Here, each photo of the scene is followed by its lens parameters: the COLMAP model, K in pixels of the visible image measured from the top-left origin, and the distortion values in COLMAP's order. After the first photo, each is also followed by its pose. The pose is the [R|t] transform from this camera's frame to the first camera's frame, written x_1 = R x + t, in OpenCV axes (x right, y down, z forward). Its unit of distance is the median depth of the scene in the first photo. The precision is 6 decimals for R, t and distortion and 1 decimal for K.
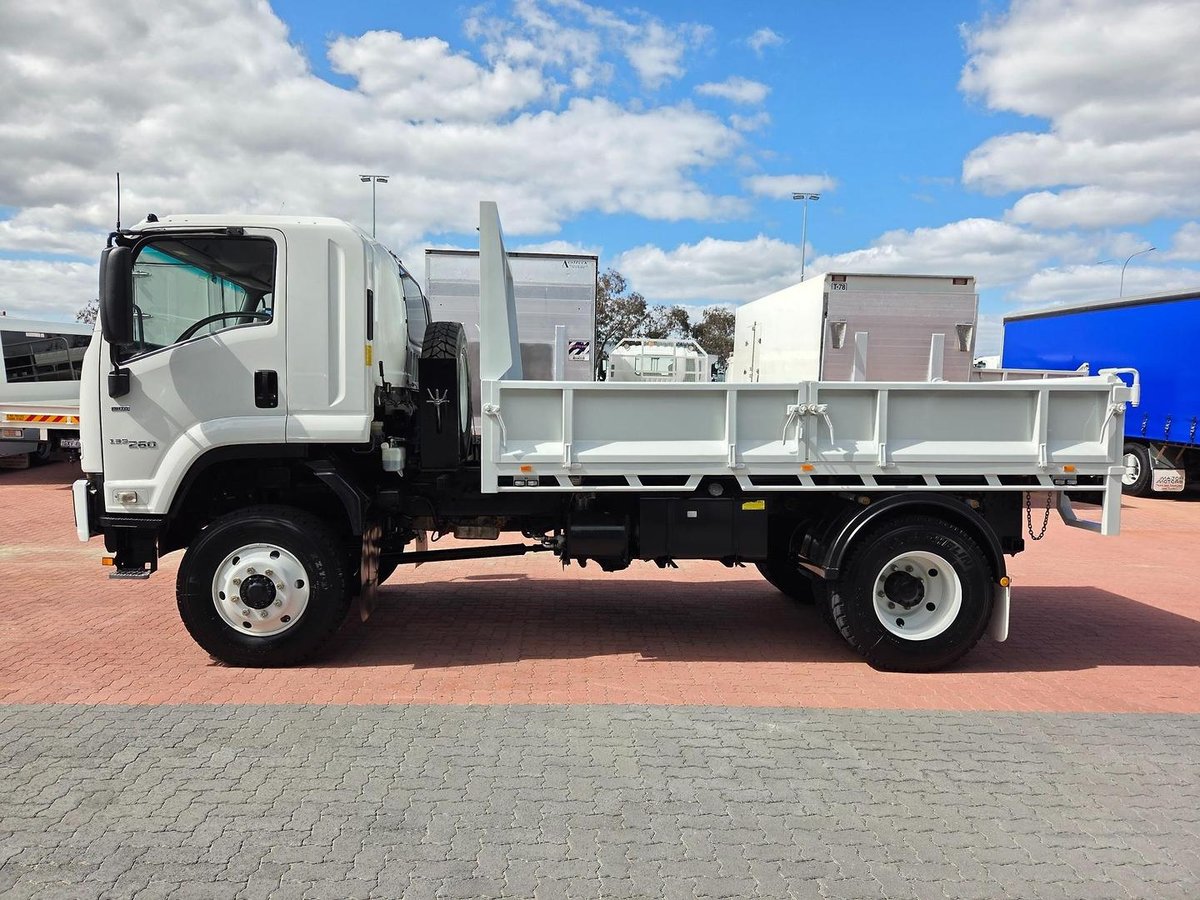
lens RADIAL K [[804.2, 0, 603.8], [0, 804.2, 452.8], [0, 0, 1]] dist [0.071033, -0.059298]
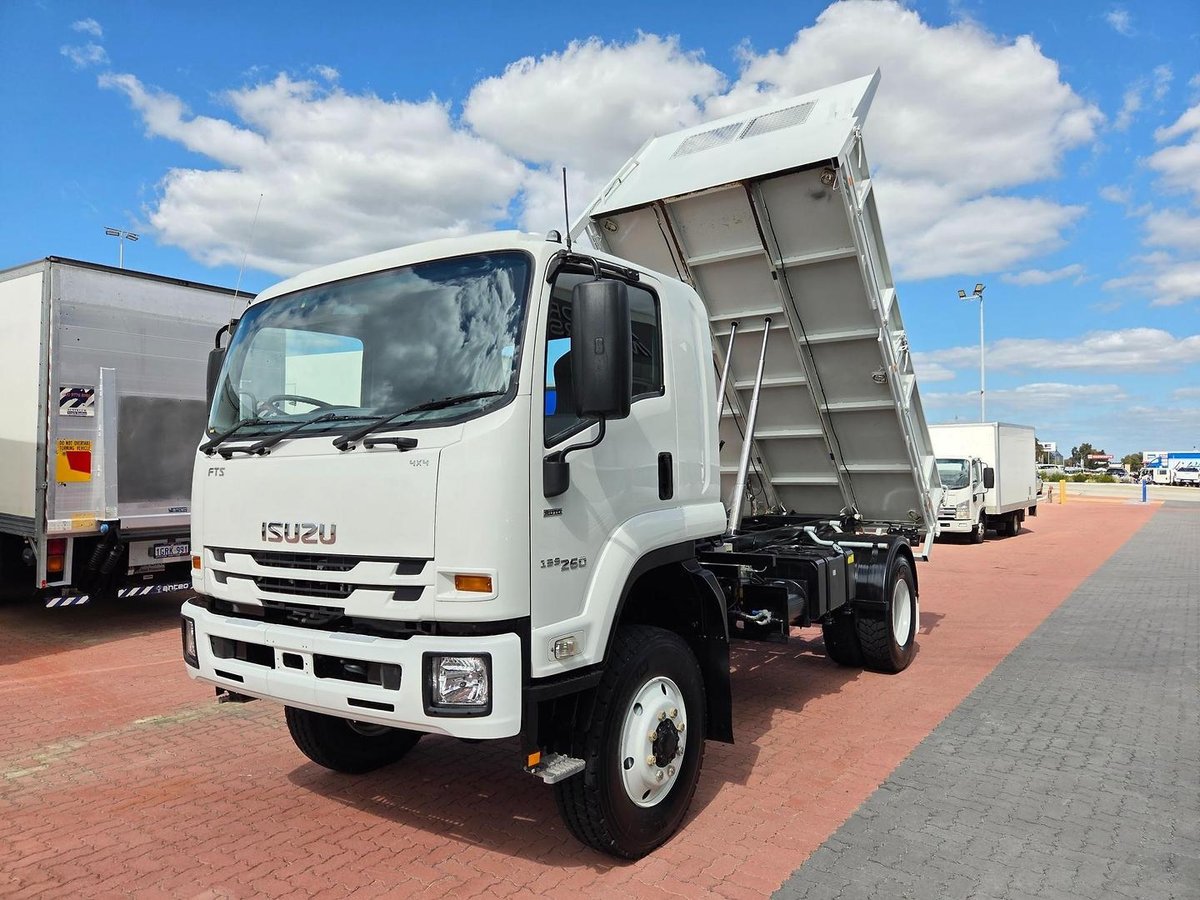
lens RADIAL K [[806.0, 0, 596.6], [0, 806.0, 453.9], [0, 0, 1]] dist [0.067008, -0.055287]
pose [[0.625313, -0.007802, 0.780335, -1.034550], [0.065779, 0.996918, -0.042744, -0.068366], [-0.777597, 0.078058, 0.623899, 0.543348]]
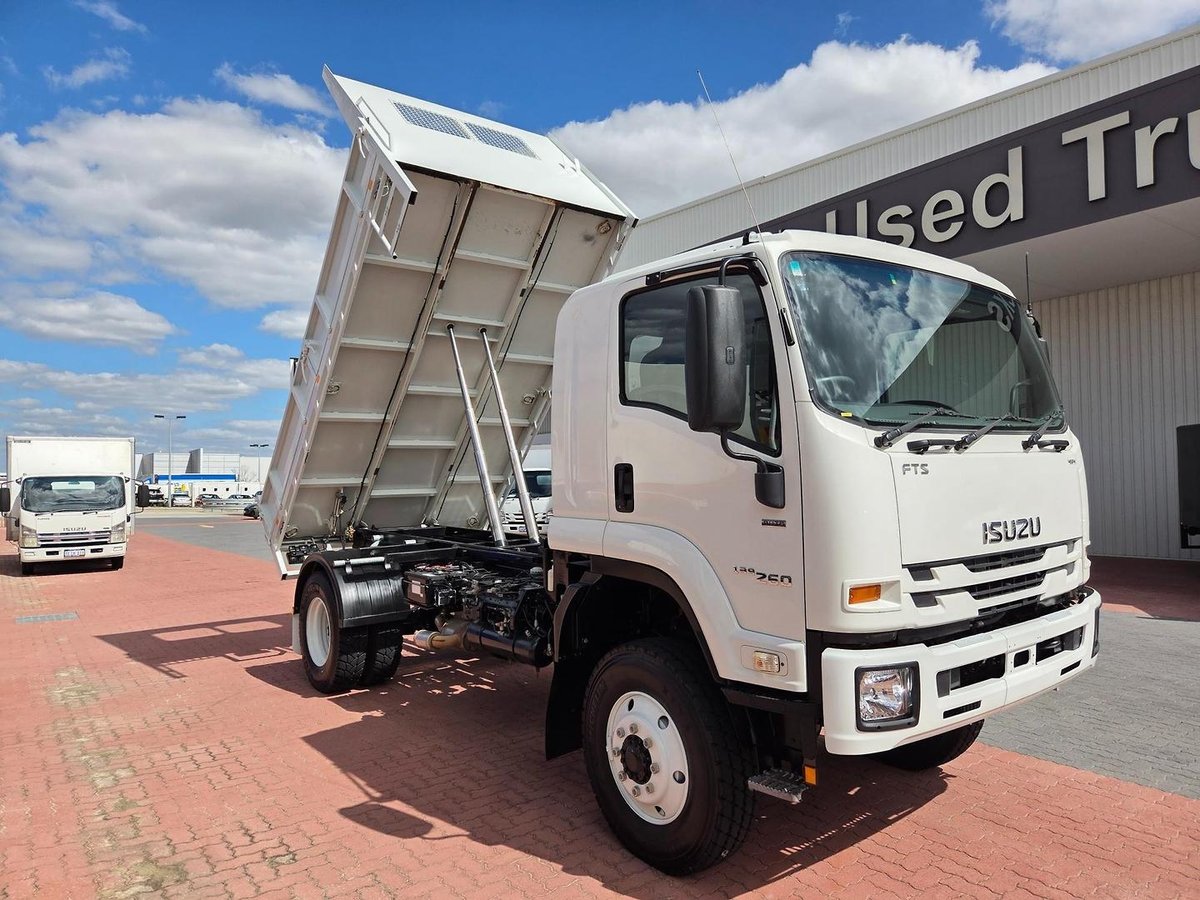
lens RADIAL K [[806.0, 0, 596.6], [0, 806.0, 453.9], [0, 0, 1]] dist [0.067008, -0.055287]
pose [[-0.559422, 0.011634, 0.828801, -1.031739], [0.051129, 0.998482, 0.020495, -0.143328], [-0.827304, 0.053841, -0.559168, 1.831635]]
